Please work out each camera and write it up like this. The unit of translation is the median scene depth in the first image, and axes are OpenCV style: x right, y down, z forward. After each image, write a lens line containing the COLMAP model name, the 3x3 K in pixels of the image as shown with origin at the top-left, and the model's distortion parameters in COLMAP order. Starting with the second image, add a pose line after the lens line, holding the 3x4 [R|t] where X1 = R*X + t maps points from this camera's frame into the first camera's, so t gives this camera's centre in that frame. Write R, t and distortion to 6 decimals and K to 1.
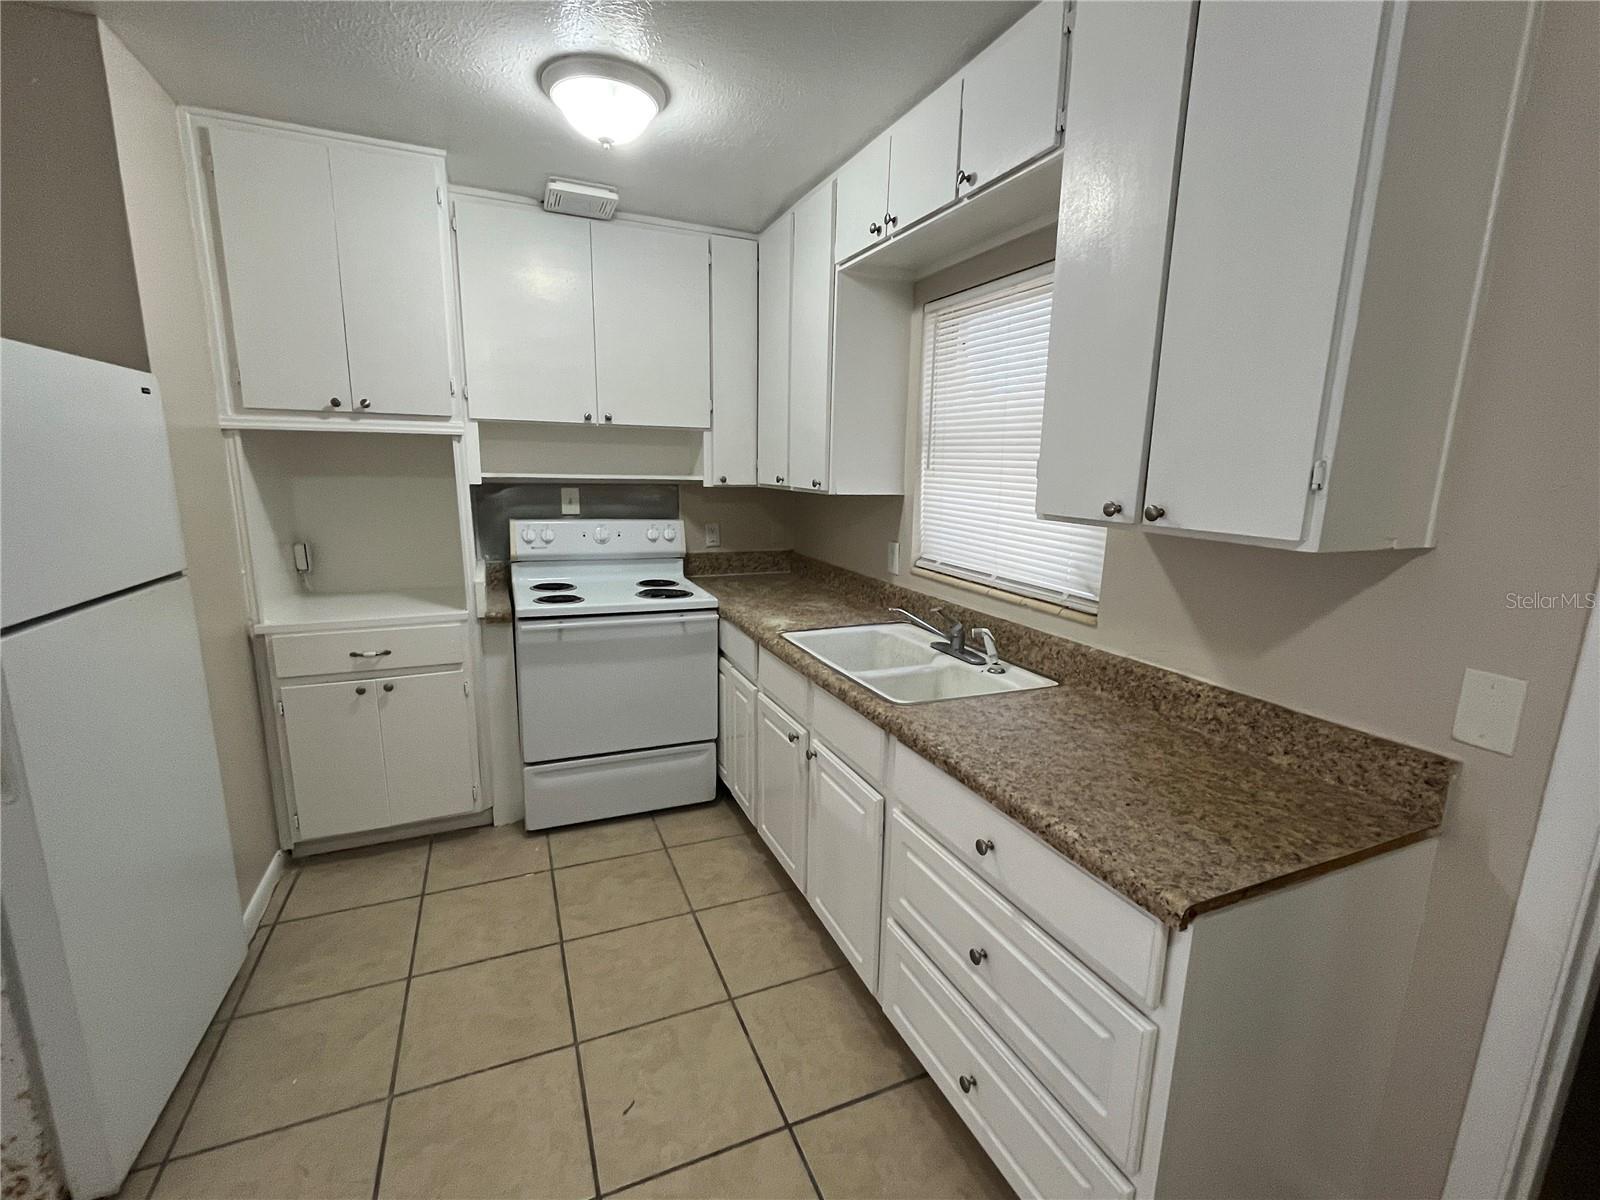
lens RADIAL K [[702.0, 0, 813.8], [0, 702.0, 601.9], [0, 0, 1]] dist [0.000559, -0.000329]
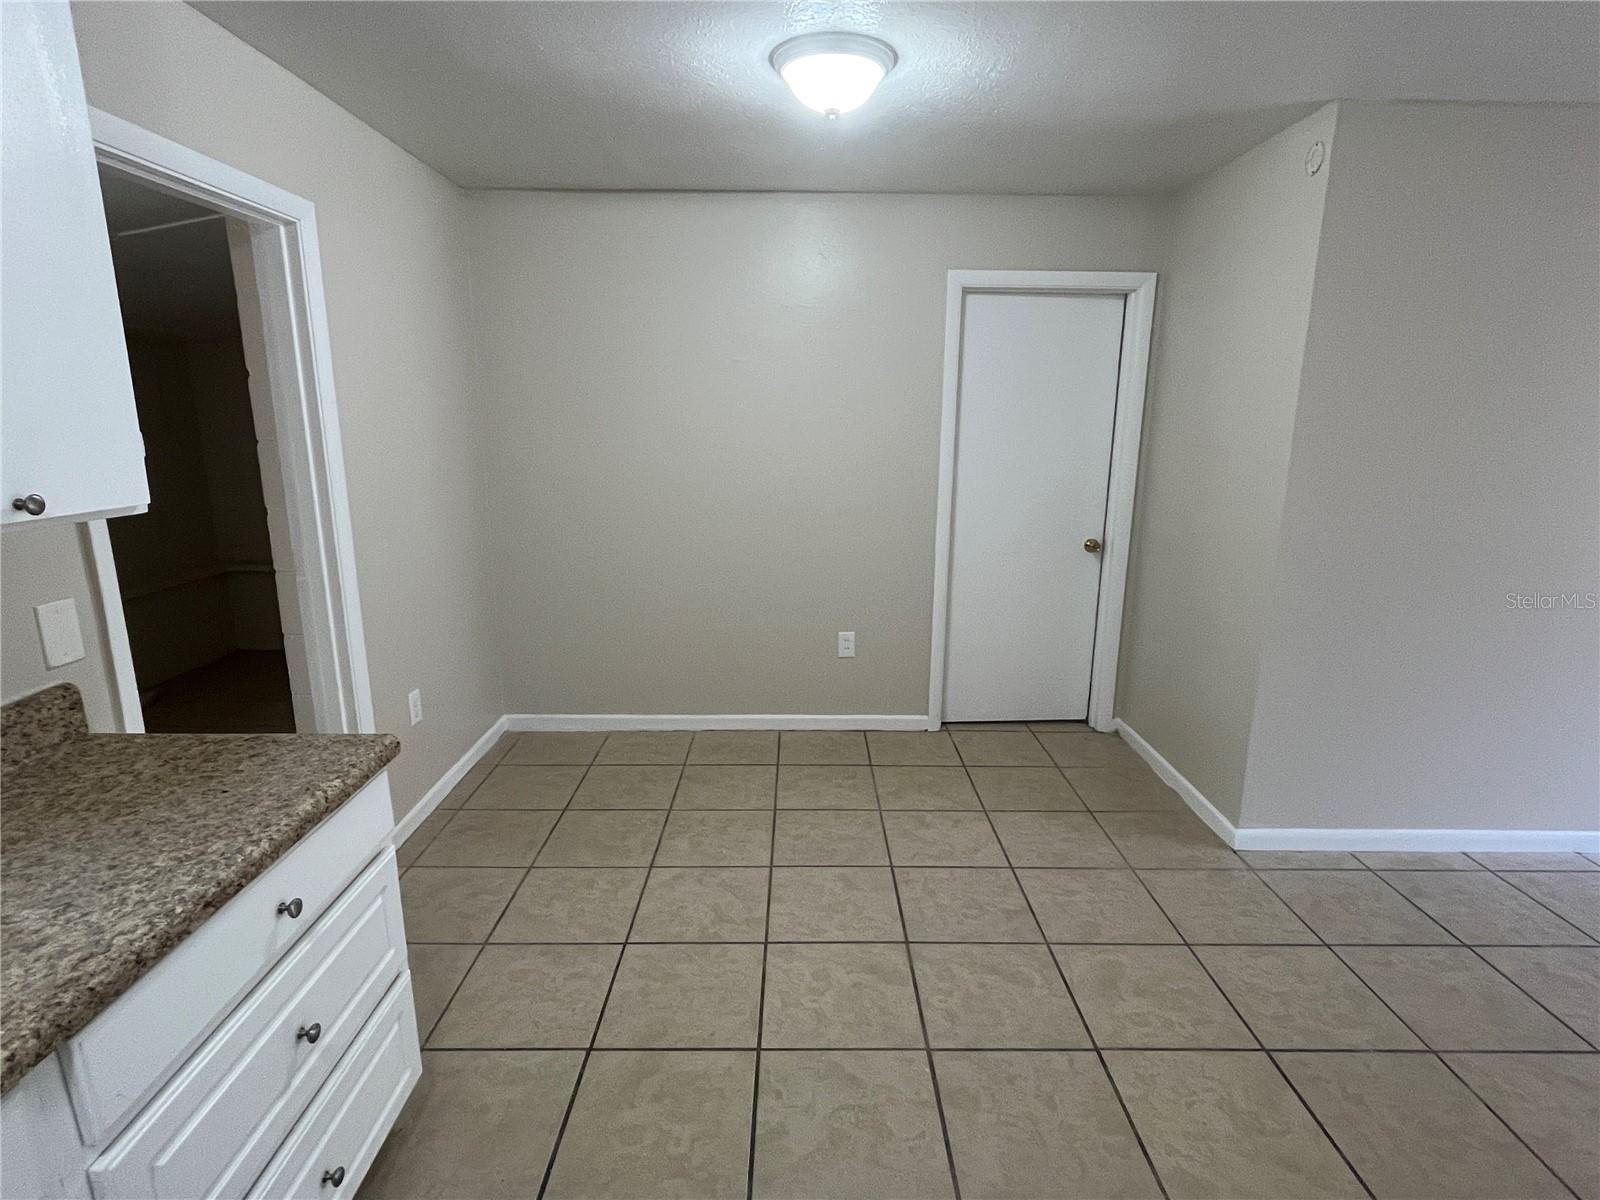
lens RADIAL K [[787.6, 0, 802.4], [0, 787.6, 602.2], [0, 0, 1]] dist [0.000703, 0.000253]
pose [[-0.916327, -0.121293, 0.381620, -0.626084], [0.048475, 0.912411, 0.406394, -0.333189], [-0.397487, 0.390889, -0.830187, 1.393556]]
